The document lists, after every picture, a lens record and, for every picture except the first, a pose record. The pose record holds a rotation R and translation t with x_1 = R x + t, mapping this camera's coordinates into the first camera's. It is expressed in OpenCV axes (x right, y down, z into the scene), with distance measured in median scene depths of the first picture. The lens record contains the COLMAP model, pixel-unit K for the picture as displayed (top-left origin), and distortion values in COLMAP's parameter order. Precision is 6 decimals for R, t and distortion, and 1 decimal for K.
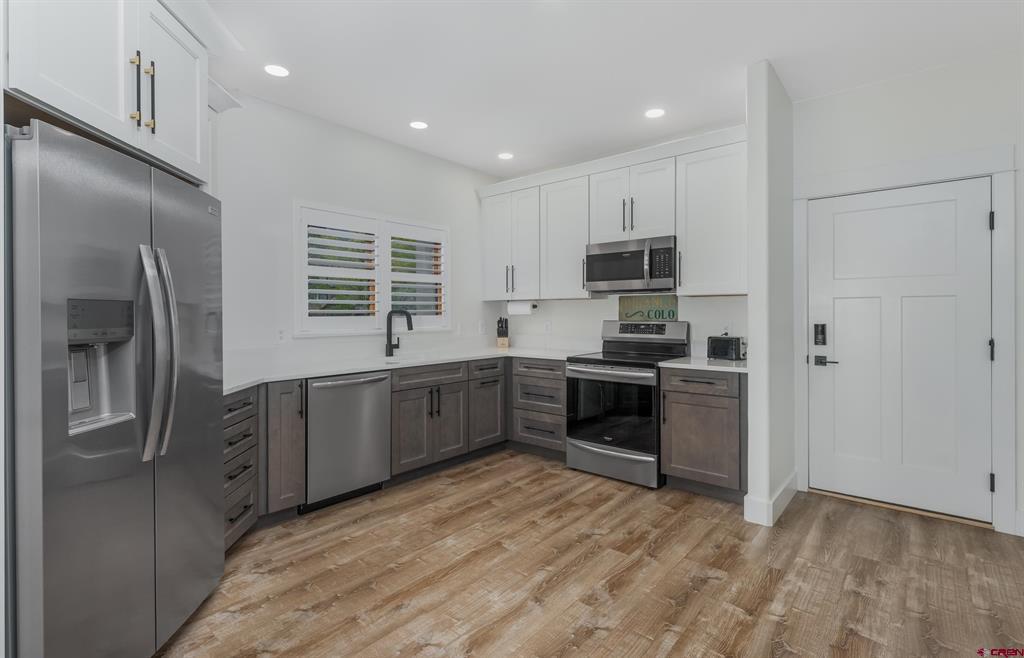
lens RADIAL K [[482.7, 0, 511.3], [0, 482.7, 313.5], [0, 0, 1]] dist [-0.000731, 0.001412]
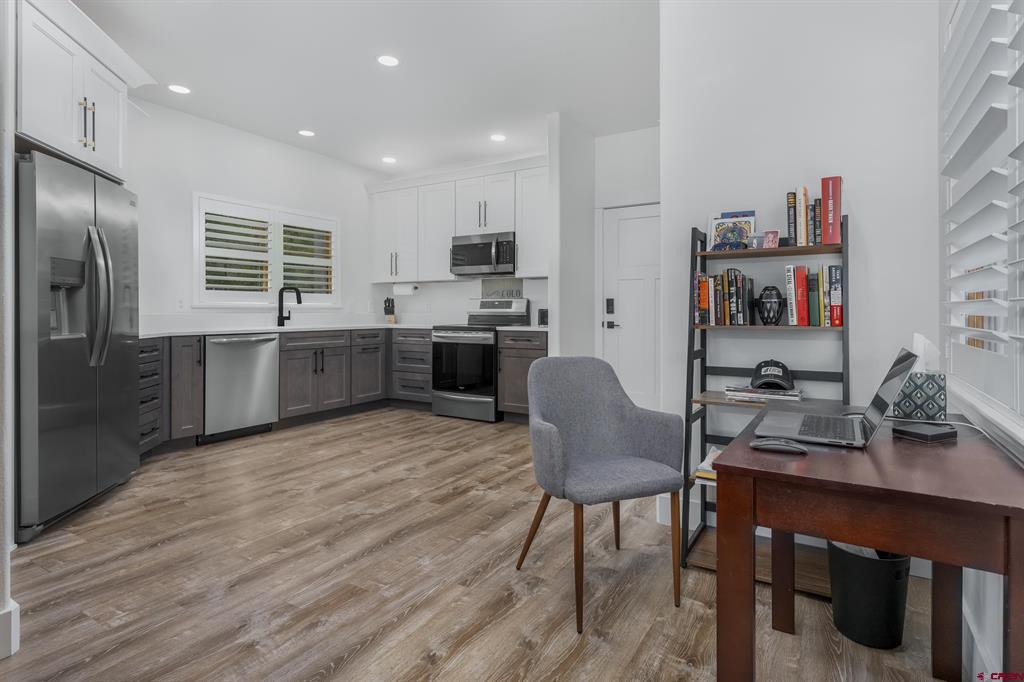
lens RADIAL K [[516.9, 0, 540.0], [0, 516.9, 311.4], [0, 0, 1]] dist [0.002995, -0.000448]
pose [[0.983553, 0.004757, 0.180555, 0.170007], [-0.004631, 0.999989, -0.001122, 0.061274], [-0.180559, 0.000267, 0.983564, -0.429524]]
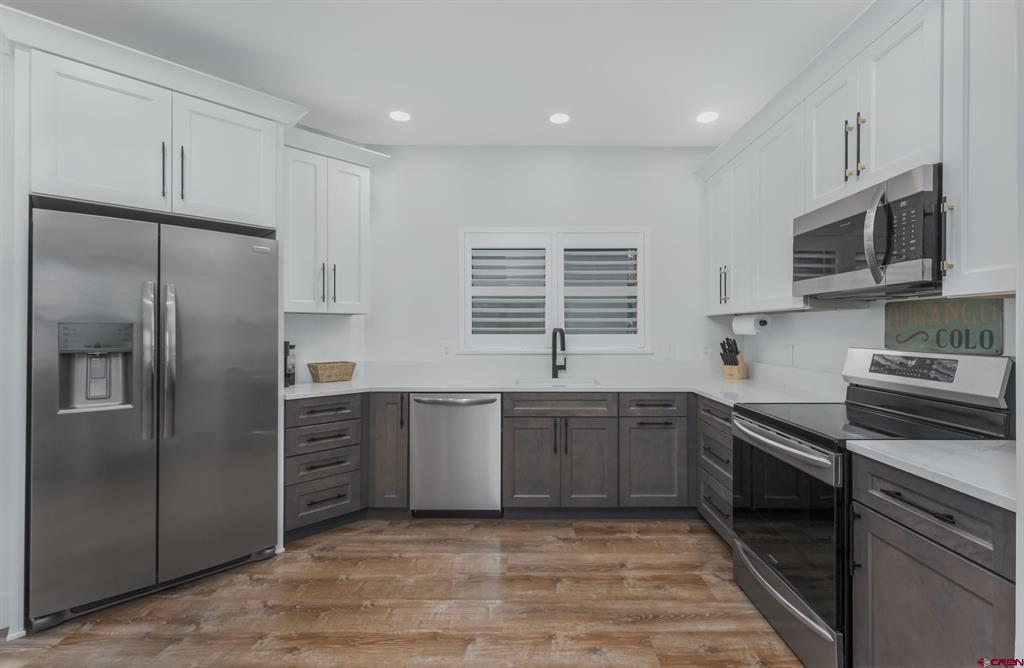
lens RADIAL K [[448.4, 0, 530.2], [0, 448.4, 327.3], [0, 0, 1]] dist [0.002070, -0.000237]
pose [[0.652378, 0.001694, -0.757892, 0.446603], [-0.004905, 0.999986, -0.001986, -0.007649], [0.757878, 0.005013, 0.652377, 0.485547]]
